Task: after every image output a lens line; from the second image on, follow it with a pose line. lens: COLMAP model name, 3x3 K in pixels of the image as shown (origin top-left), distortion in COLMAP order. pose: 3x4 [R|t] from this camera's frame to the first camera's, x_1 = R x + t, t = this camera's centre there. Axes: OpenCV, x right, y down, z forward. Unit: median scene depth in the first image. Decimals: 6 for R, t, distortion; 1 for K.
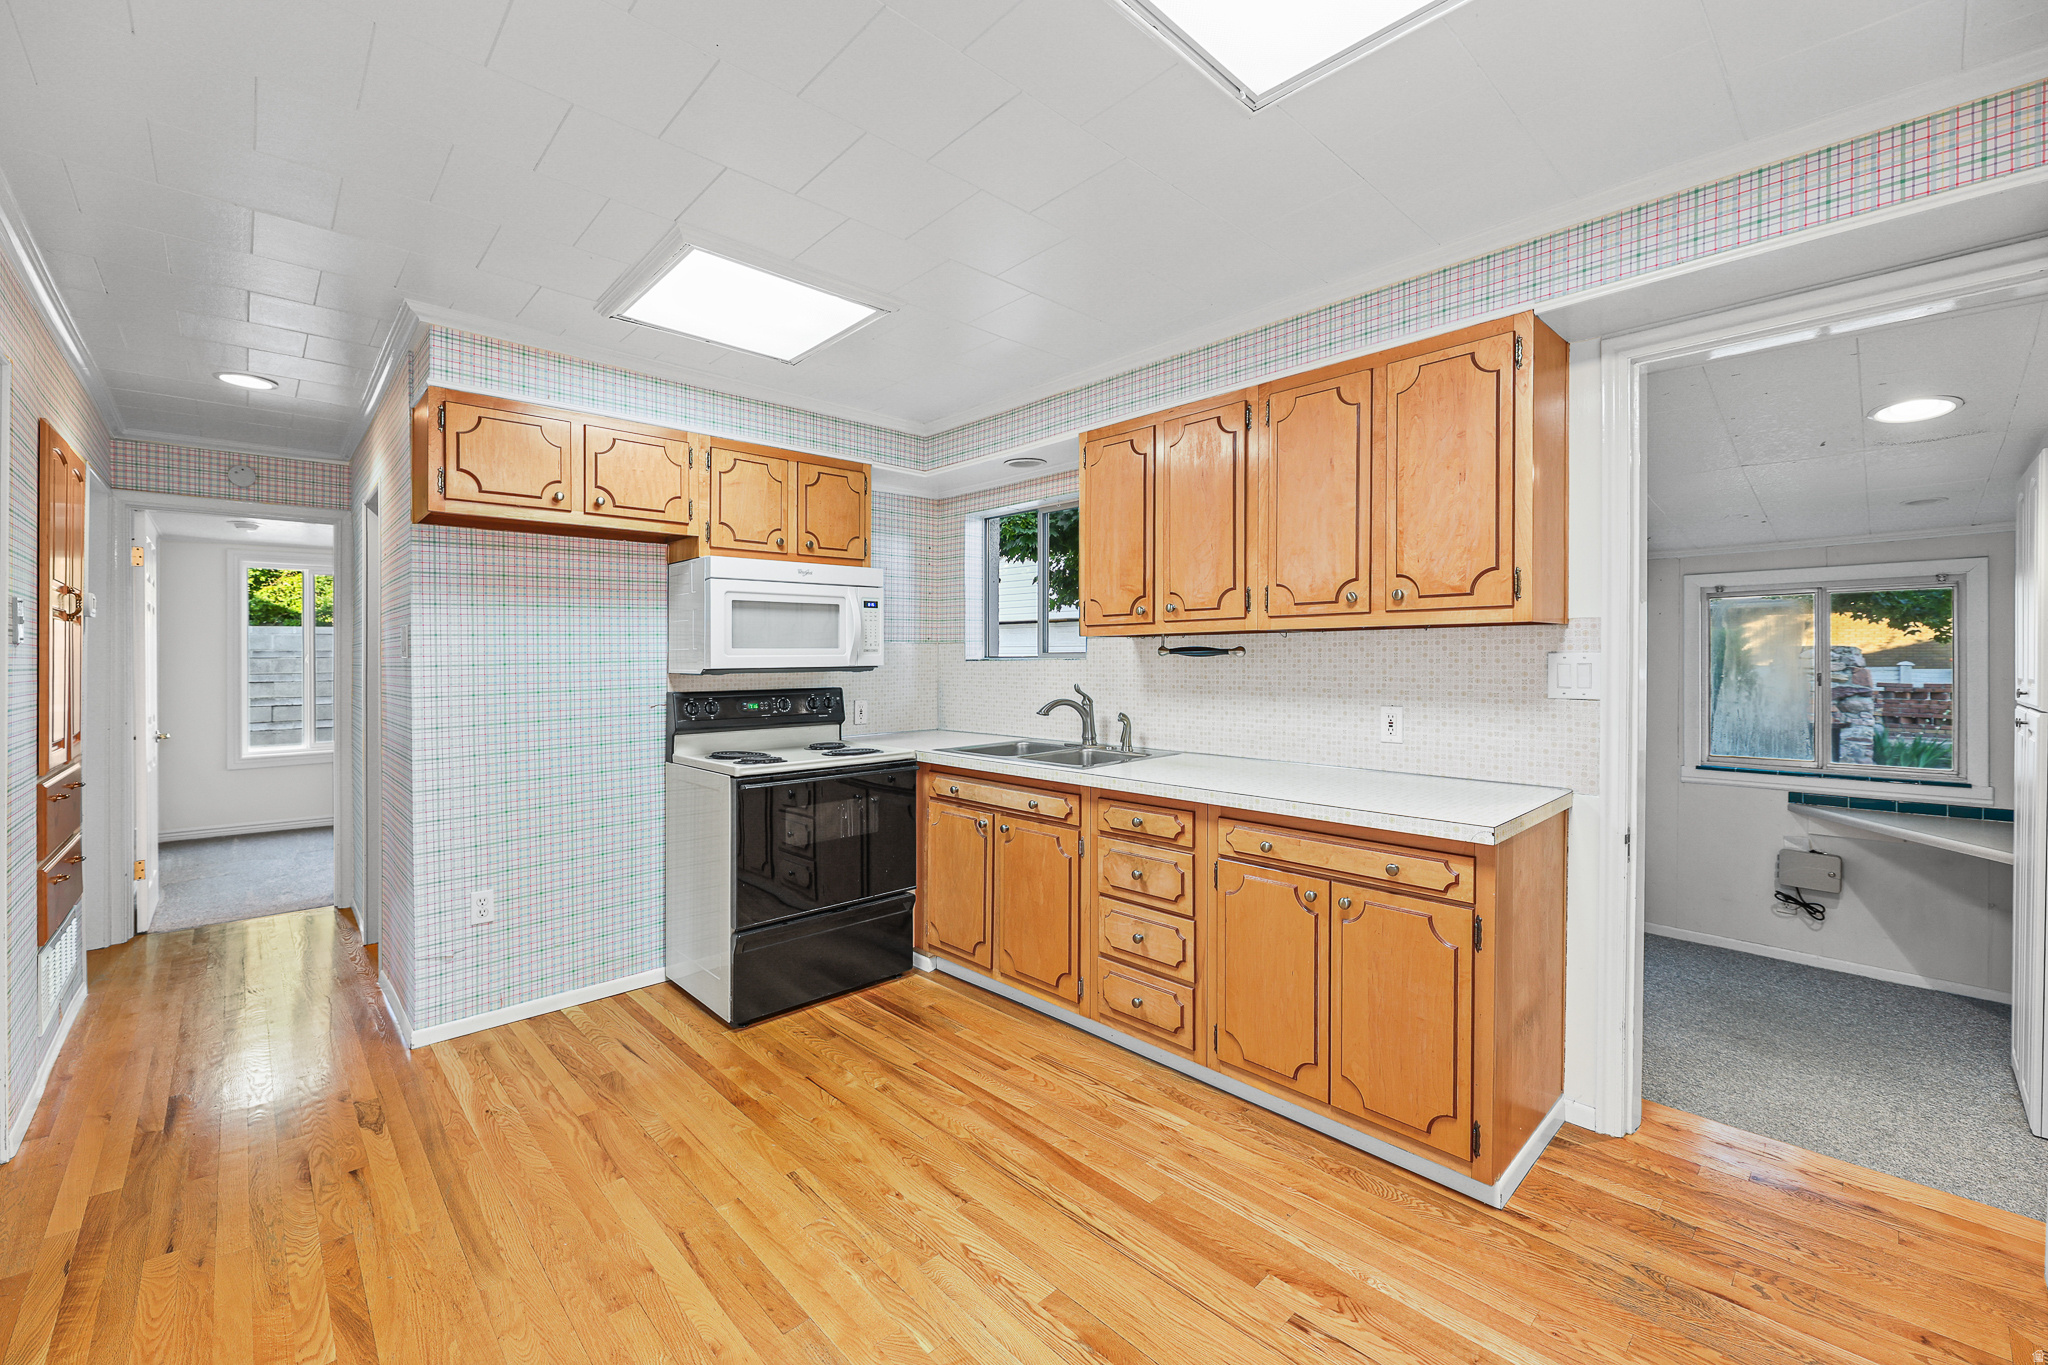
lens RADIAL K [[835.7, 0, 985.0], [0, 835.7, 659.1], [0, 0, 1]] dist [-0.001696, -0.002196]
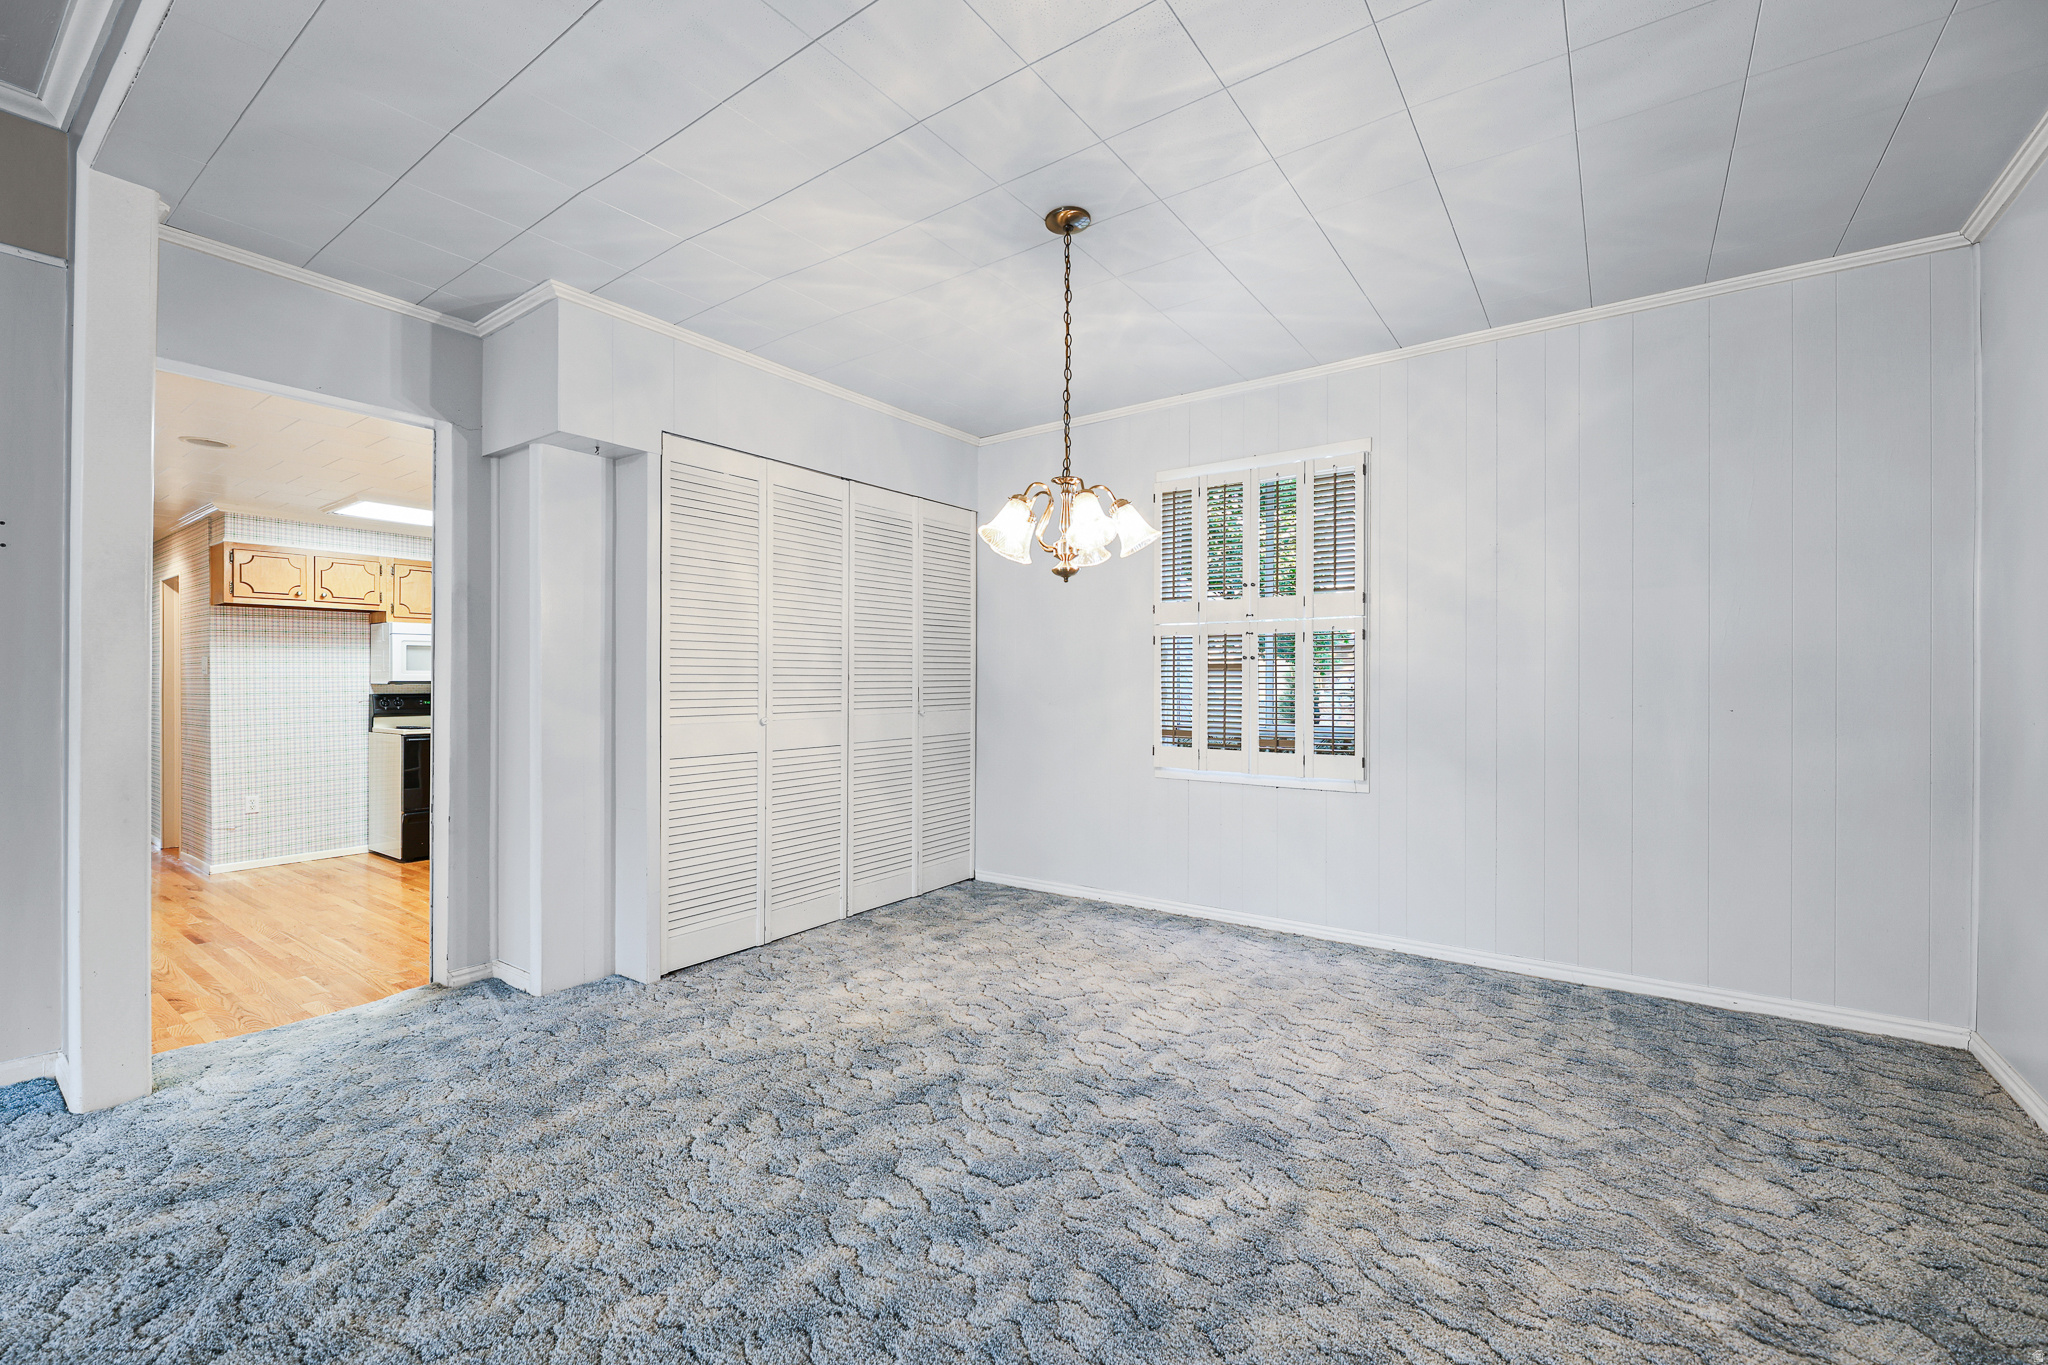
lens RADIAL K [[835.7, 0, 1029.3], [0, 835.7, 683.3], [0, 0, 1]] dist [-0.001696, -0.002196]
pose [[0.973242, 0.000547, 0.229780, 0.712861], [0.000003, 0.999997, -0.002394, 0.023759], [-0.229781, 0.002331, 0.973240, -1.306017]]
